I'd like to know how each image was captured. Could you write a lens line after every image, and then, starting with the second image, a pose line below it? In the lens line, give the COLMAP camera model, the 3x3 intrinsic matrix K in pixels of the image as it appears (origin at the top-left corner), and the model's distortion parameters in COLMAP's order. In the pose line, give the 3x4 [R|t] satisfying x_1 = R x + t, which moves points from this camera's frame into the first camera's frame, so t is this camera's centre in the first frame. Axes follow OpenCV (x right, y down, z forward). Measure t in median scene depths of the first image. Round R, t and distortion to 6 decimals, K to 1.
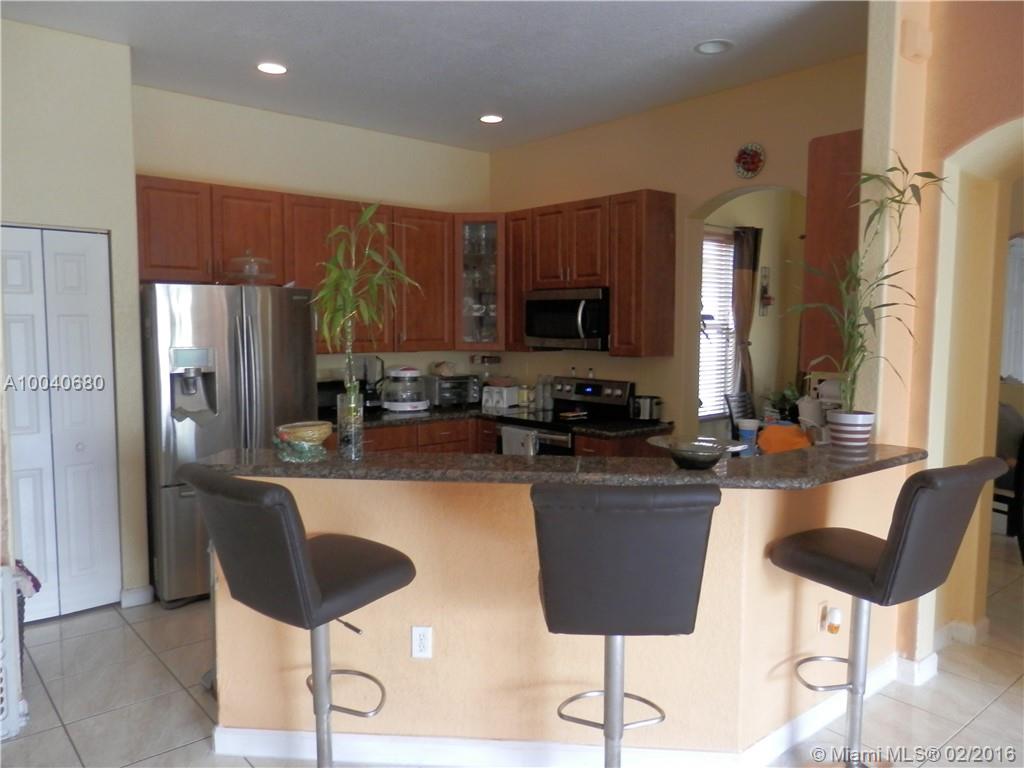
lens RADIAL K [[765.2, 0, 512.0], [0, 765.2, 384.0], [0, 0, 1]] dist [0.000901, 0.004775]
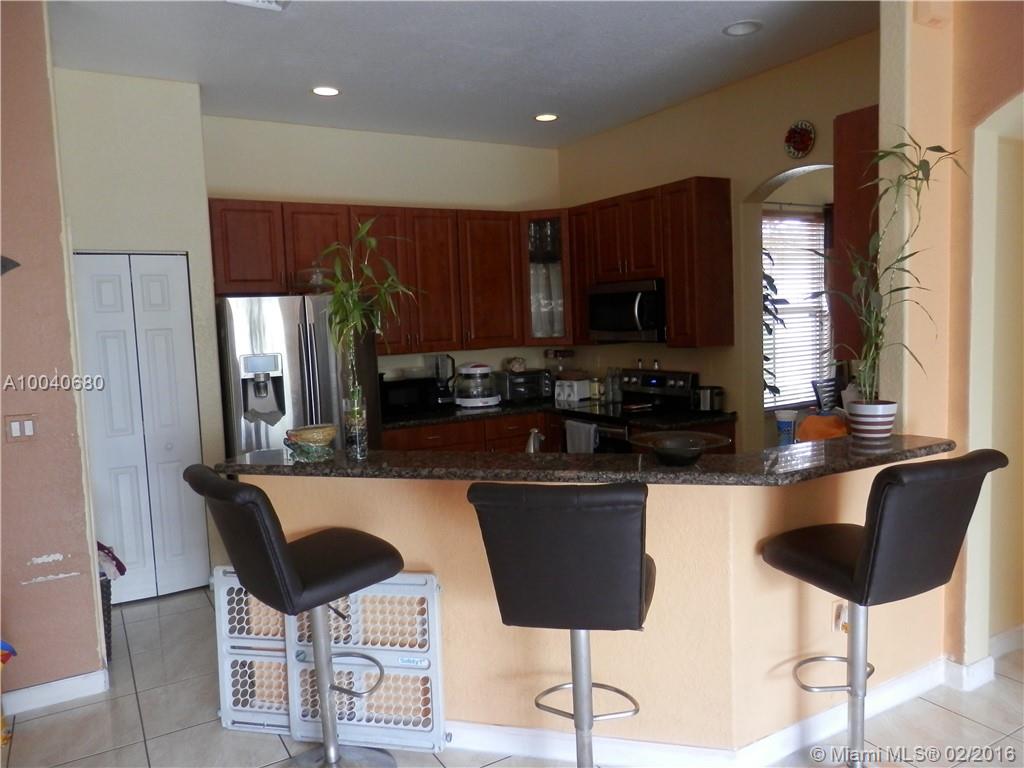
lens RADIAL K [[762.6, 0, 517.8], [0, 762.6, 382.6], [0, 0, 1]] dist [-0.006250, 0.014026]
pose [[0.984369, -0.027122, -0.174020, 0.134339], [0.029312, 0.999520, 0.010025, -0.008066], [0.173664, -0.014969, 0.984691, -0.008842]]
